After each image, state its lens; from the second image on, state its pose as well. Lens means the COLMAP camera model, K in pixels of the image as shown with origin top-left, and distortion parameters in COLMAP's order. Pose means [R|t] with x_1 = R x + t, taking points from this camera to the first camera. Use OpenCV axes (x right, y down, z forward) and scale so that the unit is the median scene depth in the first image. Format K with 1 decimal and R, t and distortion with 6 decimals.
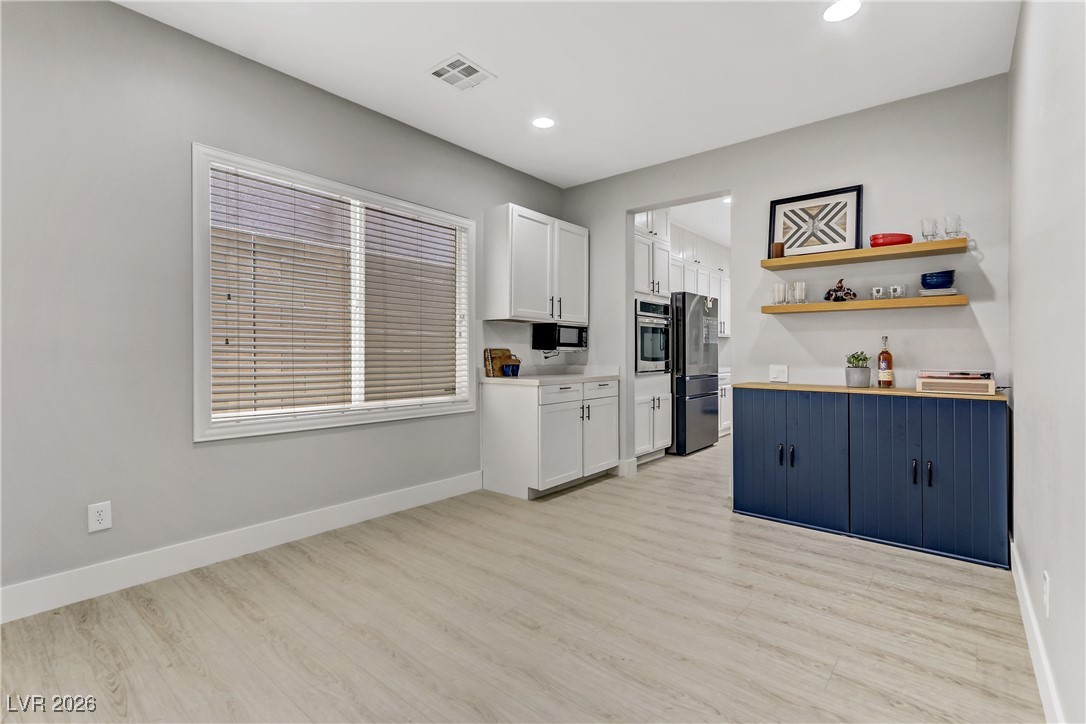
lens RADIAL K [[501.6, 0, 541.9], [0, 501.6, 354.2], [0, 0, 1]] dist [-0.013328, 0.002186]
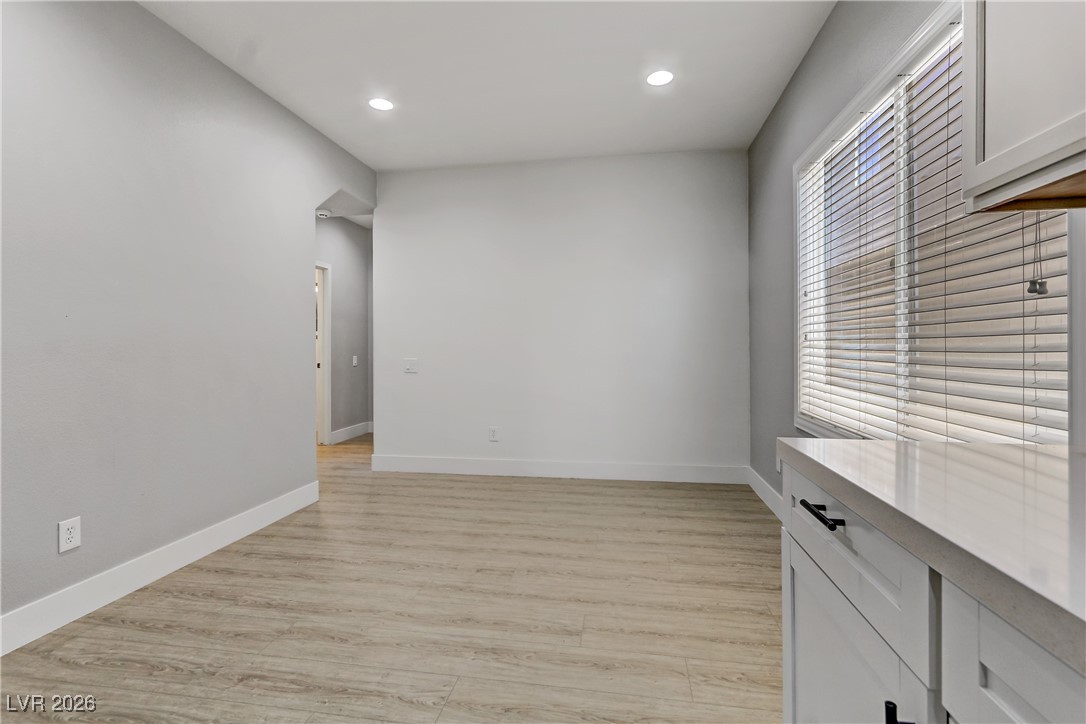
lens RADIAL K [[501.6, 0, 541.9], [0, 501.6, 354.2], [0, 0, 1]] dist [-0.013328, 0.002186]
pose [[-0.861819, 0.006281, -0.507176, 0.426150], [-0.002352, 0.999863, 0.016381, -0.004182], [0.507210, 0.015310, -0.861687, 1.901768]]
